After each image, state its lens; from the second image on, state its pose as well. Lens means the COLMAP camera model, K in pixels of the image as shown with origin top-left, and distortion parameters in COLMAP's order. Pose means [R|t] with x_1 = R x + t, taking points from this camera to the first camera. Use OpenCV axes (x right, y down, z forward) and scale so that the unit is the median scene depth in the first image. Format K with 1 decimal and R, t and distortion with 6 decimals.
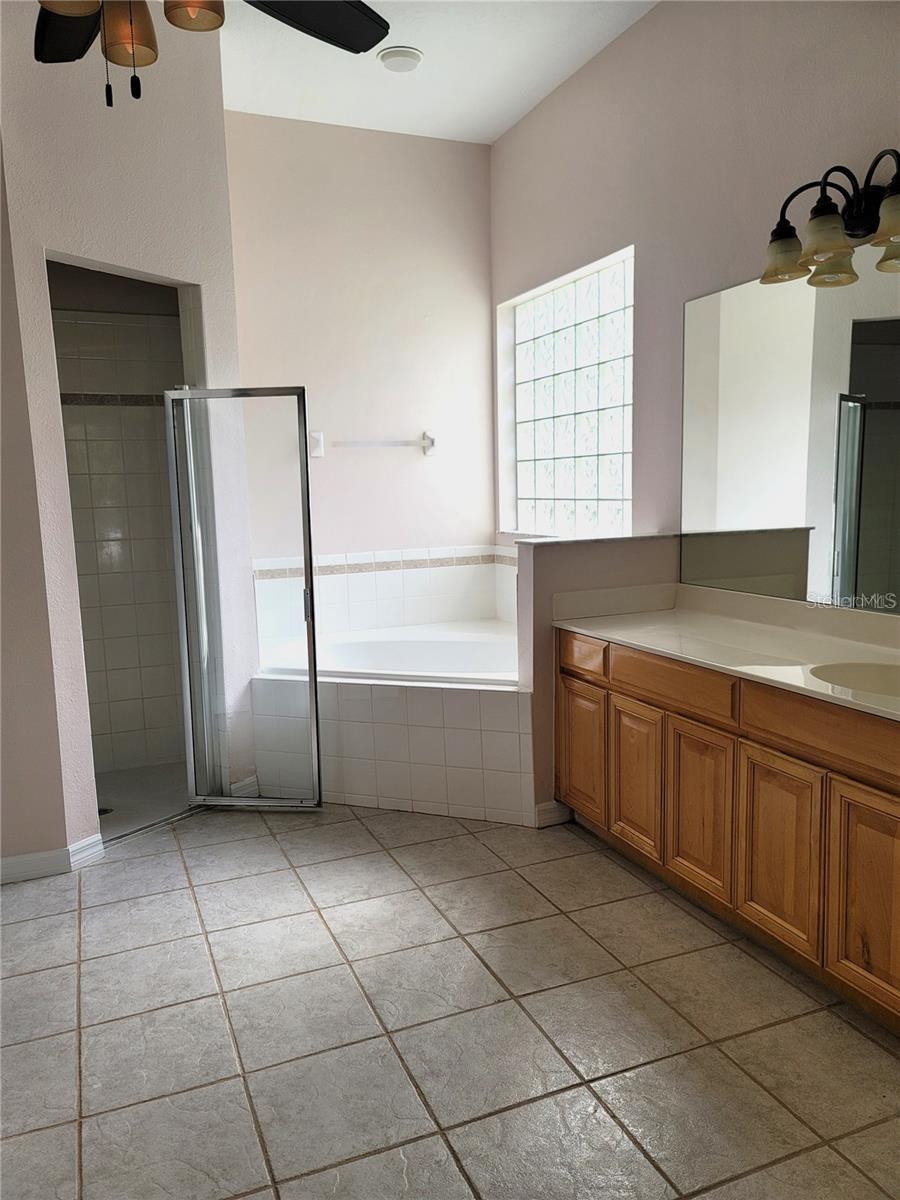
lens RADIAL K [[871.8, 0, 444.4], [0, 871.8, 603.2], [0, 0, 1]] dist [0.048520, 0.001730]
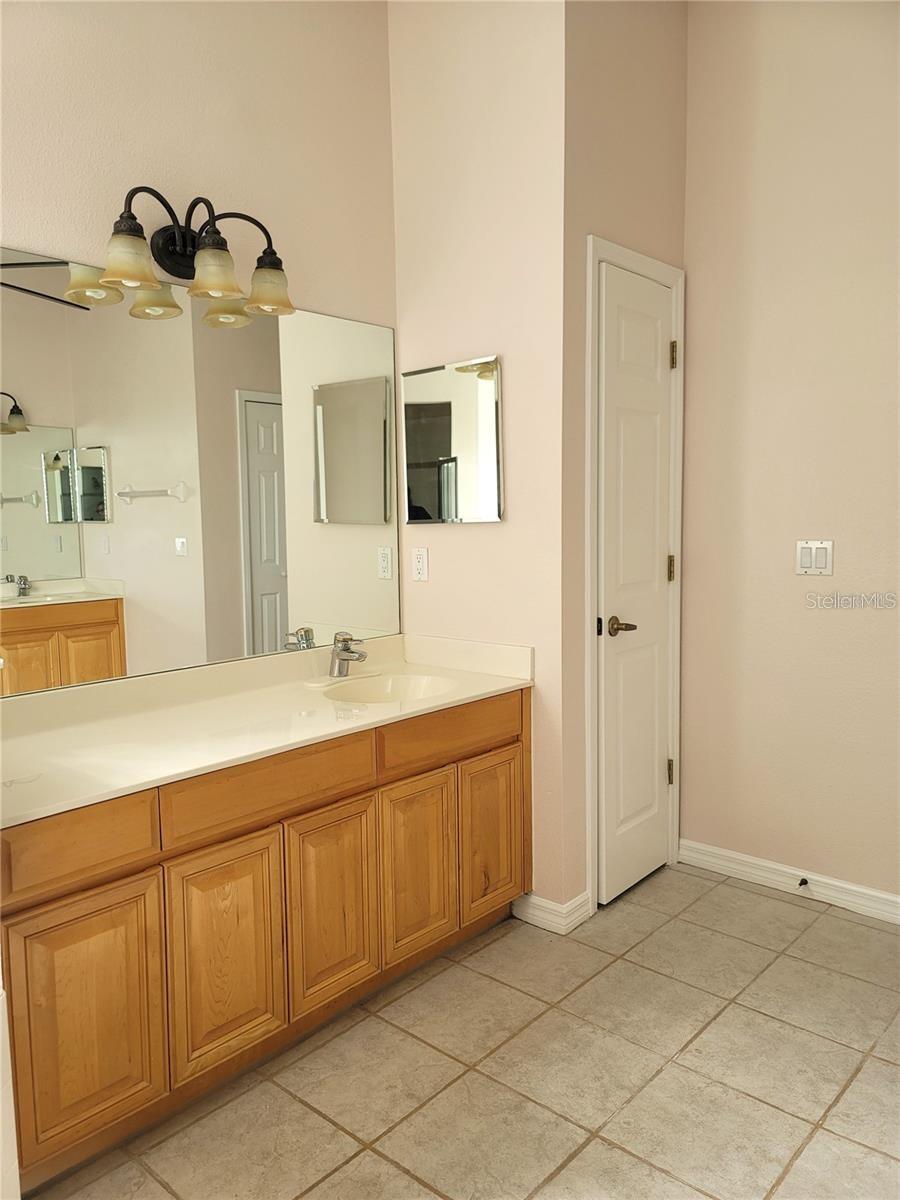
lens RADIAL K [[871.8, 0, 442.6], [0, 871.8, 595.8], [0, 0, 1]] dist [0.048520, 0.001730]
pose [[-0.421010, -0.056268, 0.905309, -0.523021], [0.150775, 0.979847, 0.131018, -0.161683], [-0.894437, 0.191658, -0.404042, 1.207838]]
